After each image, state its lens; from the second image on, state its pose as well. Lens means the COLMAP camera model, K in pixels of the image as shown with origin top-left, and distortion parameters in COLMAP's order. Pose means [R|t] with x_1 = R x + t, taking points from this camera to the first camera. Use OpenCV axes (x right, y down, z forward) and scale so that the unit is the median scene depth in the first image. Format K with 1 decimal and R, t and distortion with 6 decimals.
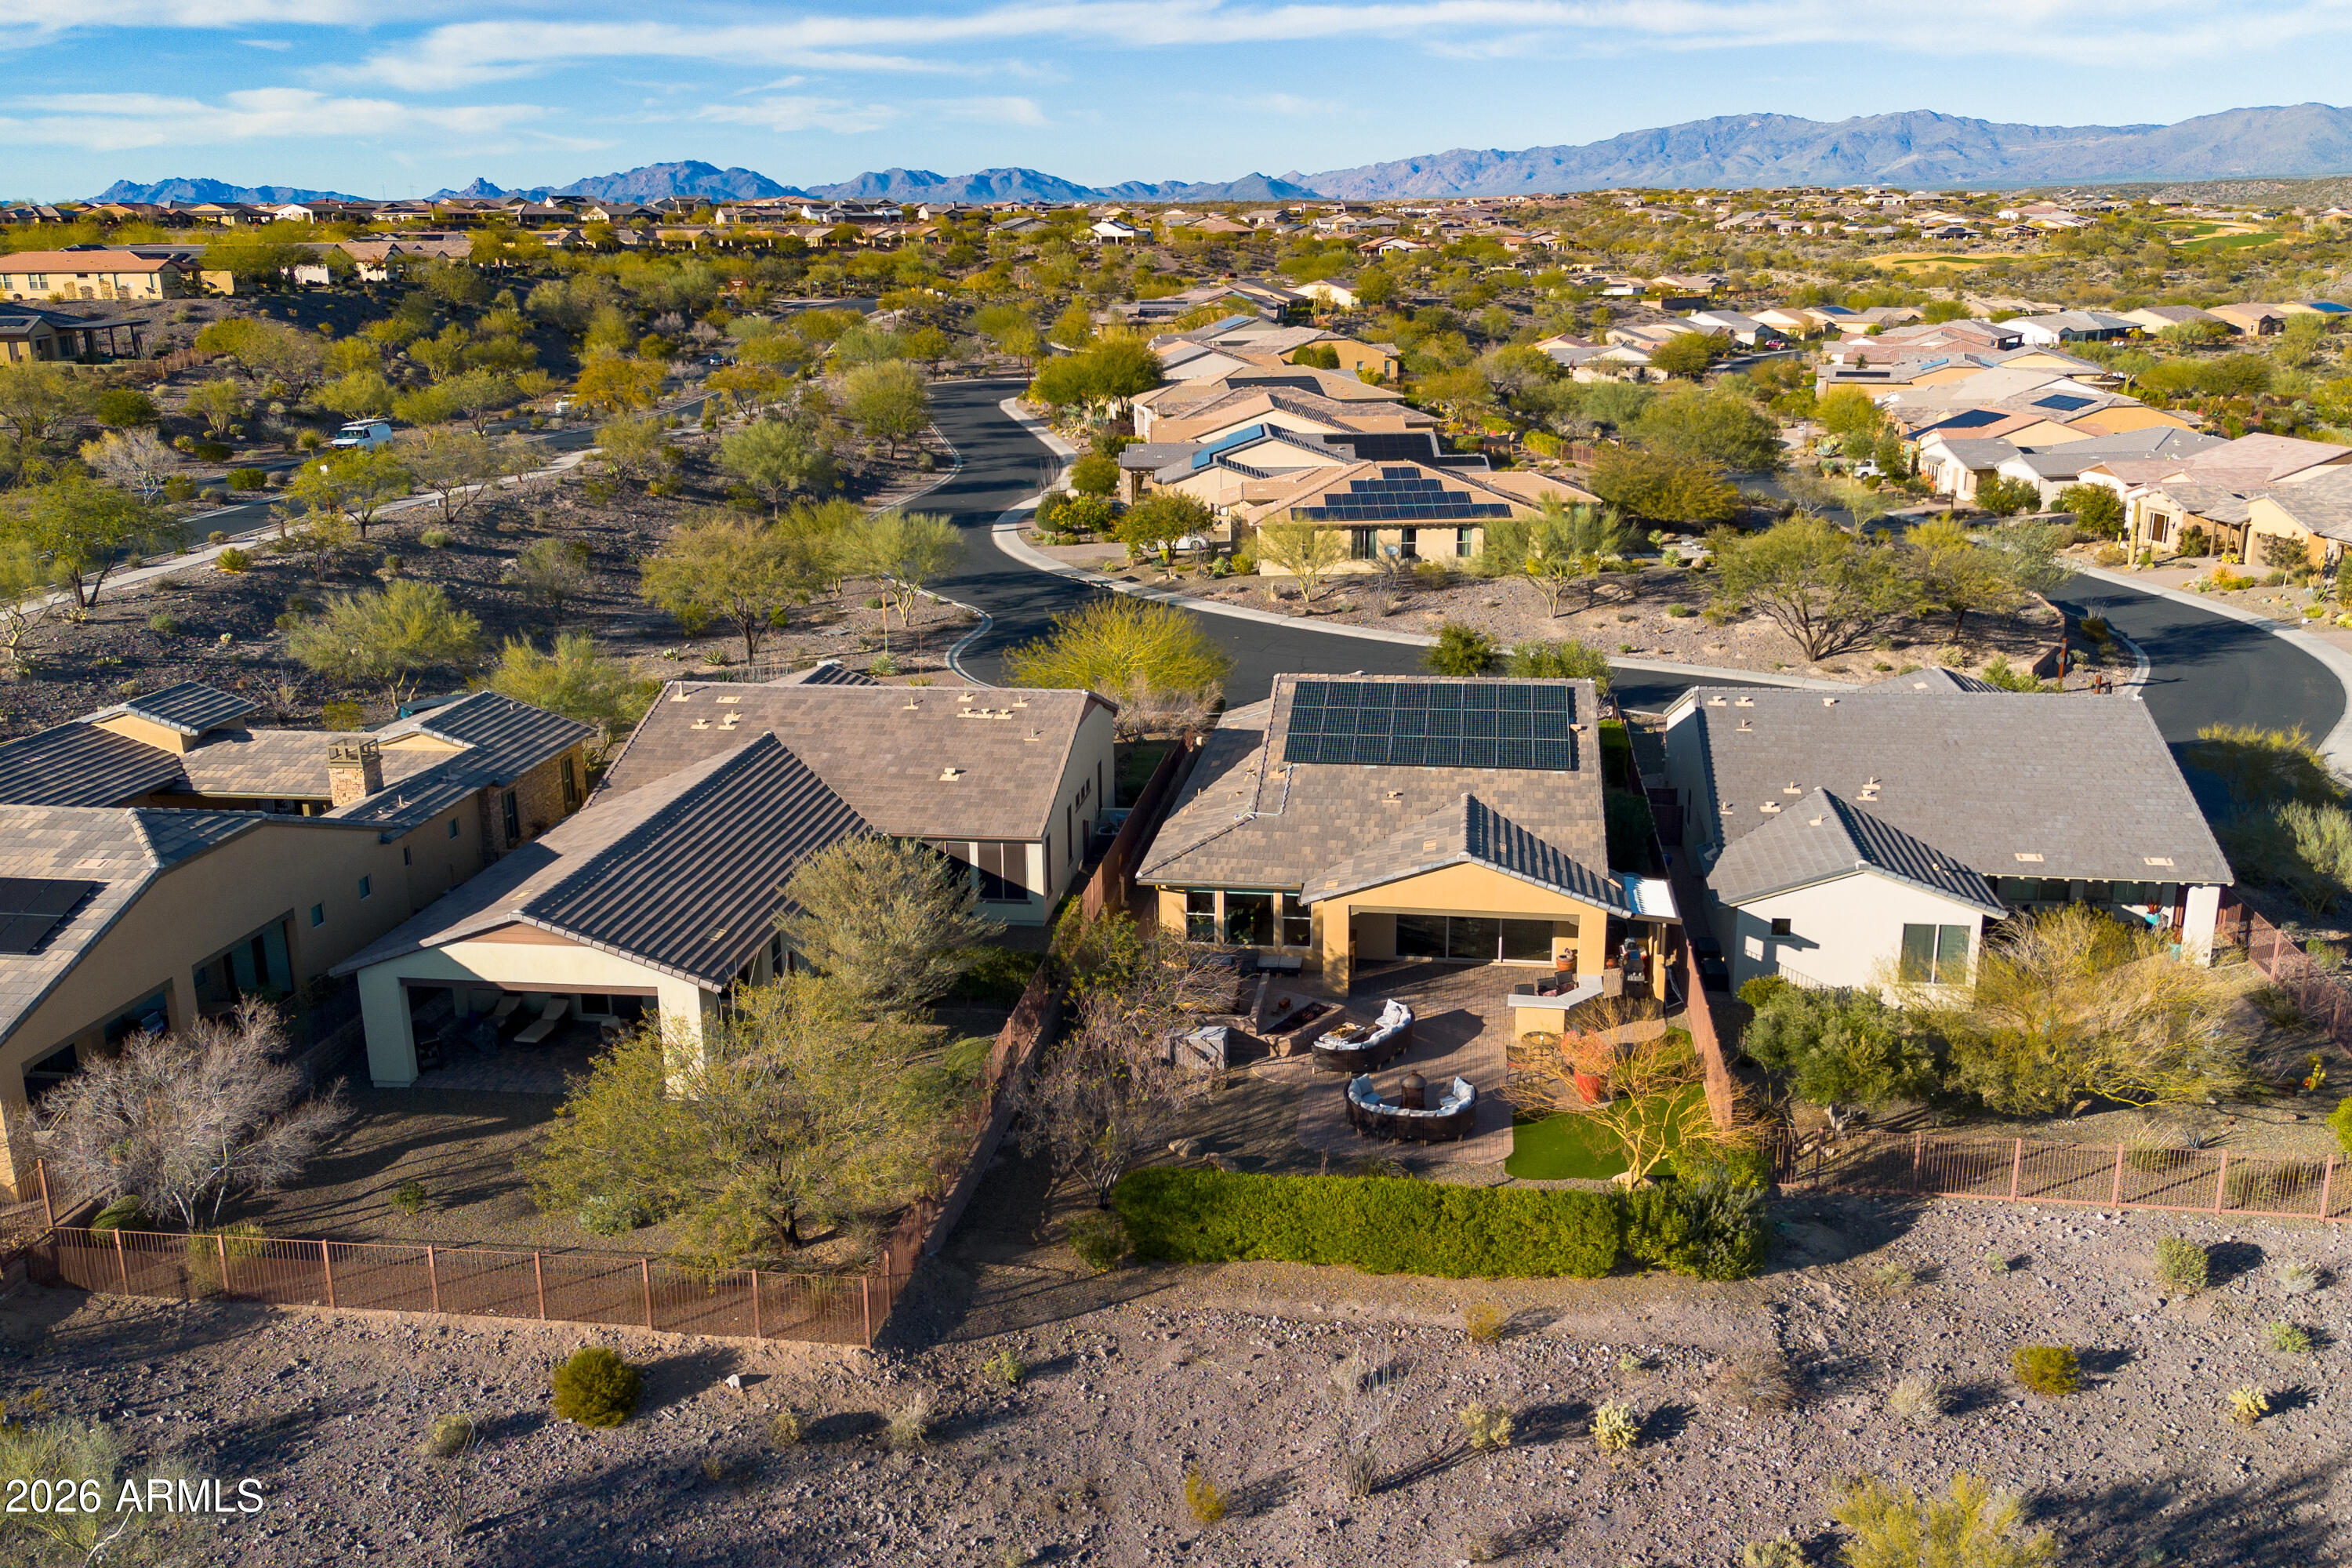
lens RADIAL K [[1889.3, 0, 1176.0], [0, 1889.3, 784.0], [0, 0, 1]] dist [0.109410, -0.175767]
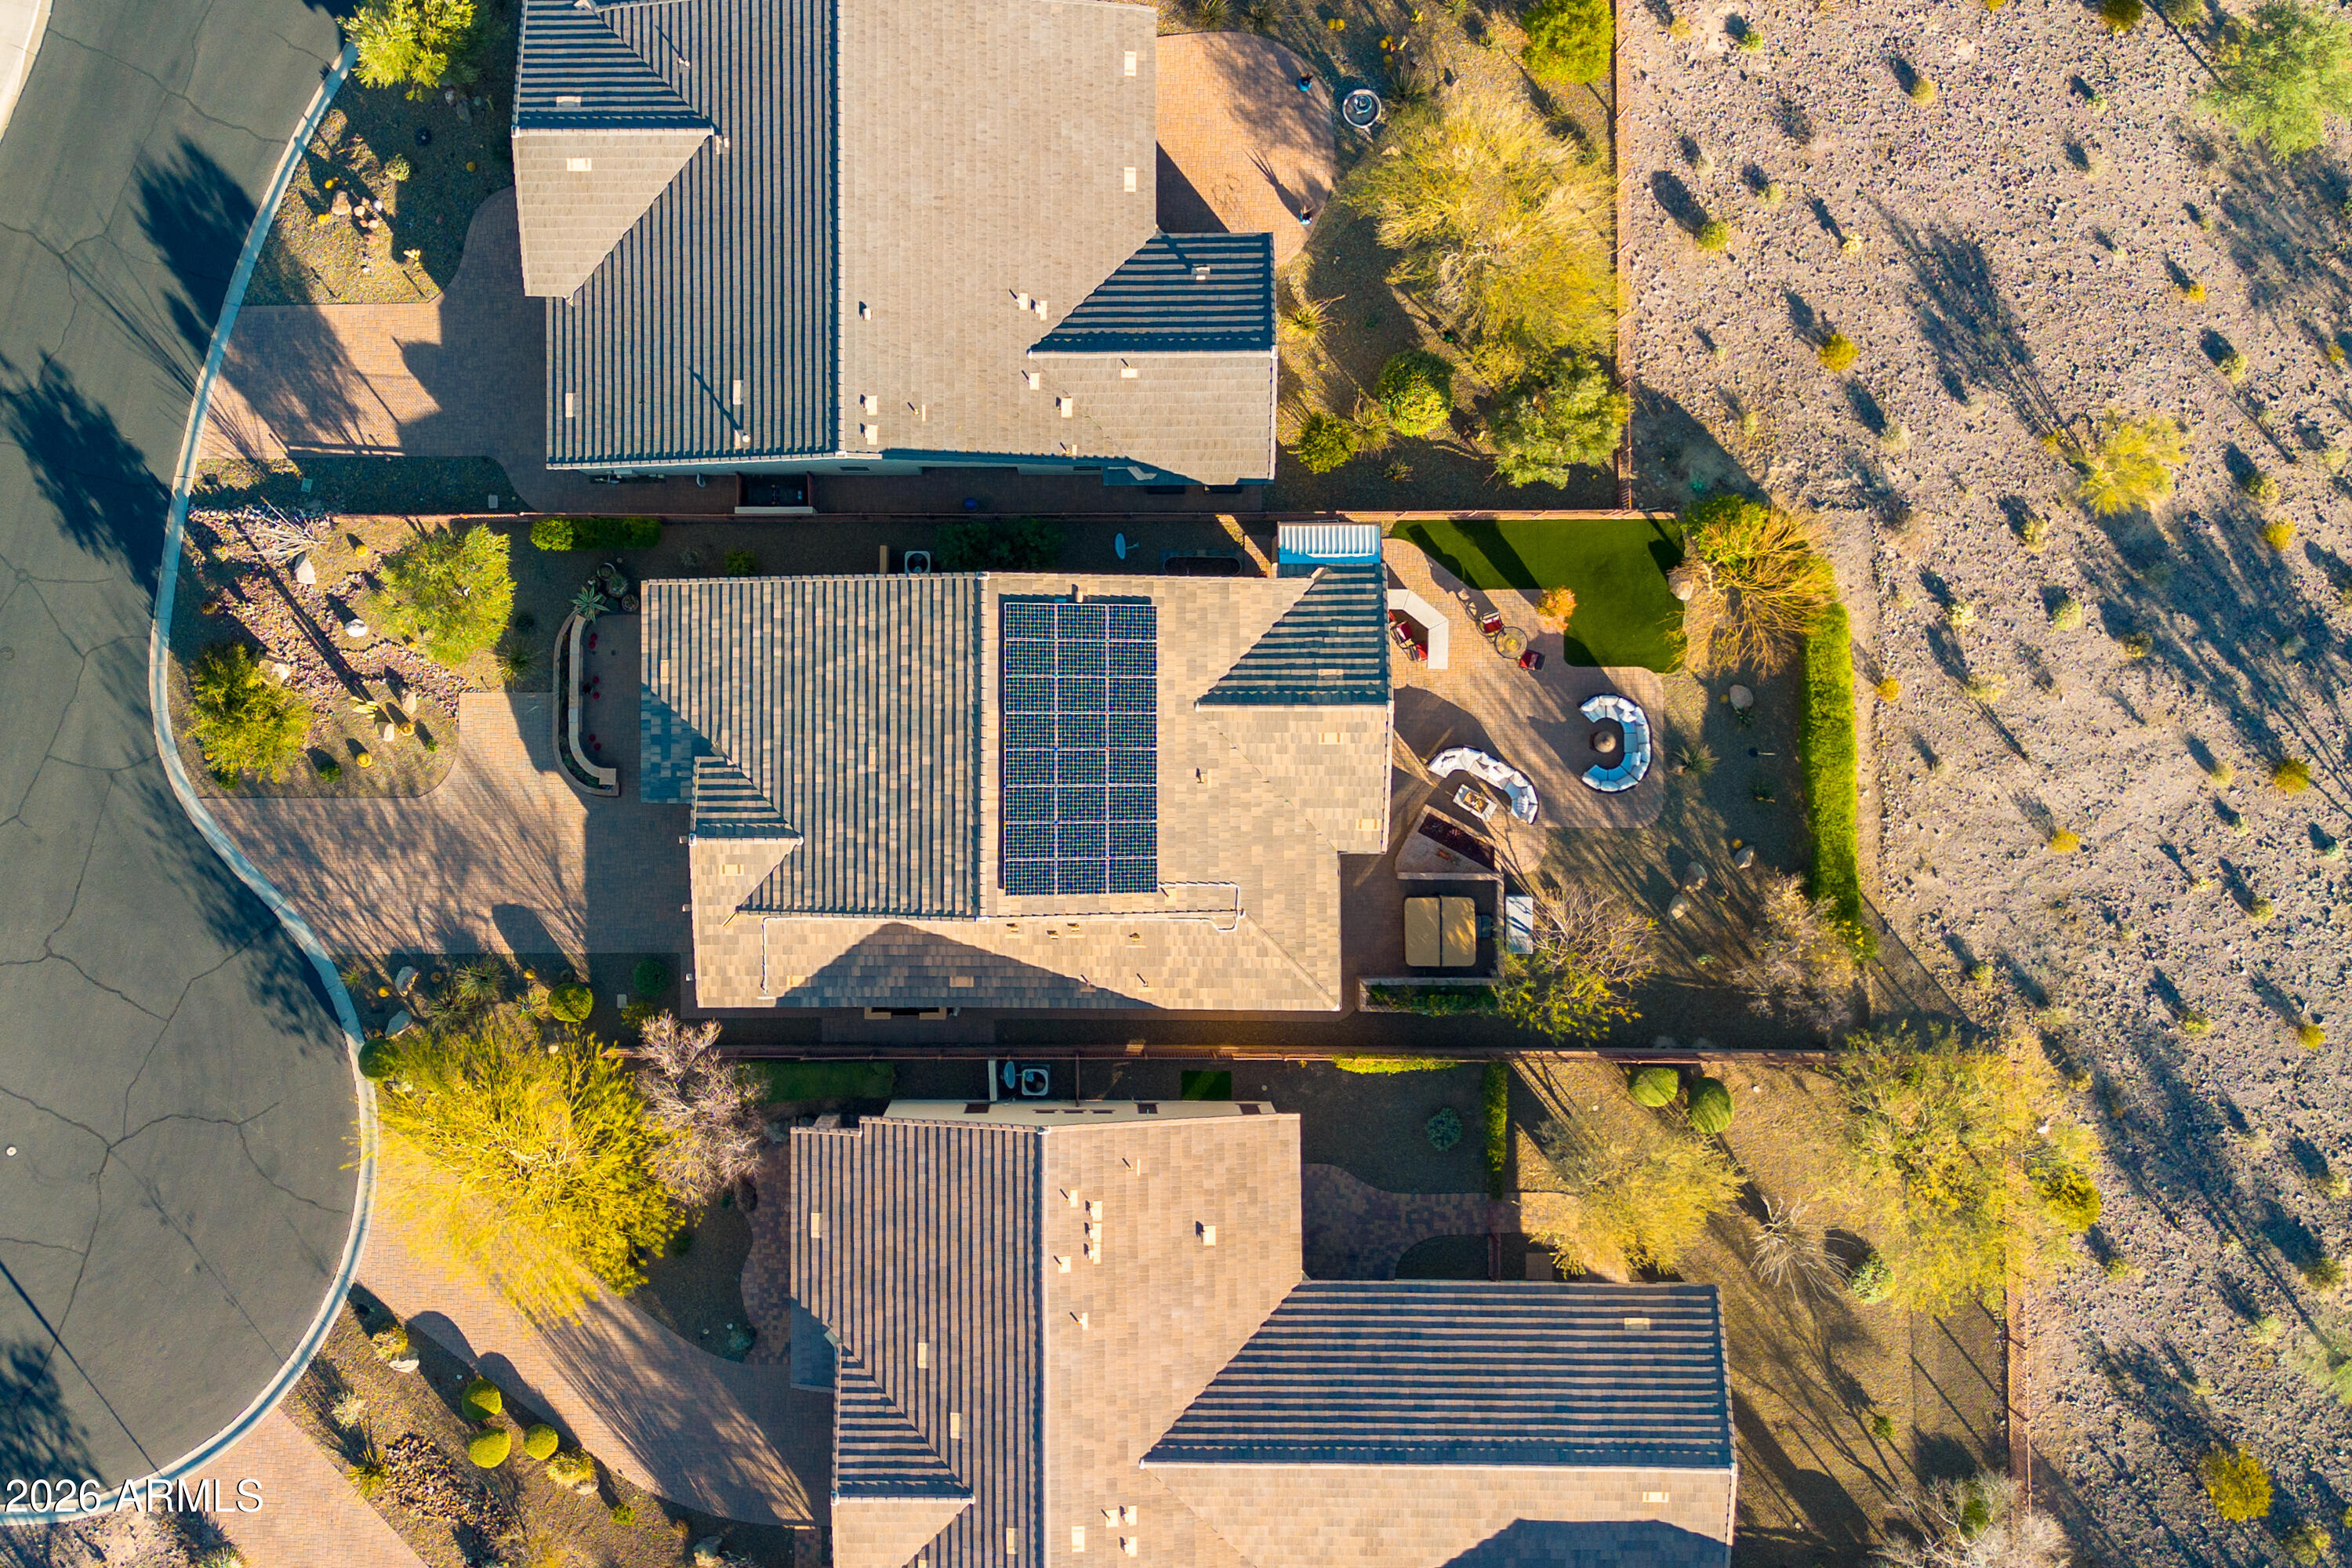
lens RADIAL K [[1889.3, 0, 1176.0], [0, 1889.3, 784.0], [0, 0, 1]] dist [0.109410, -0.175767]
pose [[-0.154018, -0.987898, 0.018303, 0.124763], [0.339759, -0.035557, 0.939840, -1.231469], [-0.927816, 0.150971, 0.341124, 0.876148]]
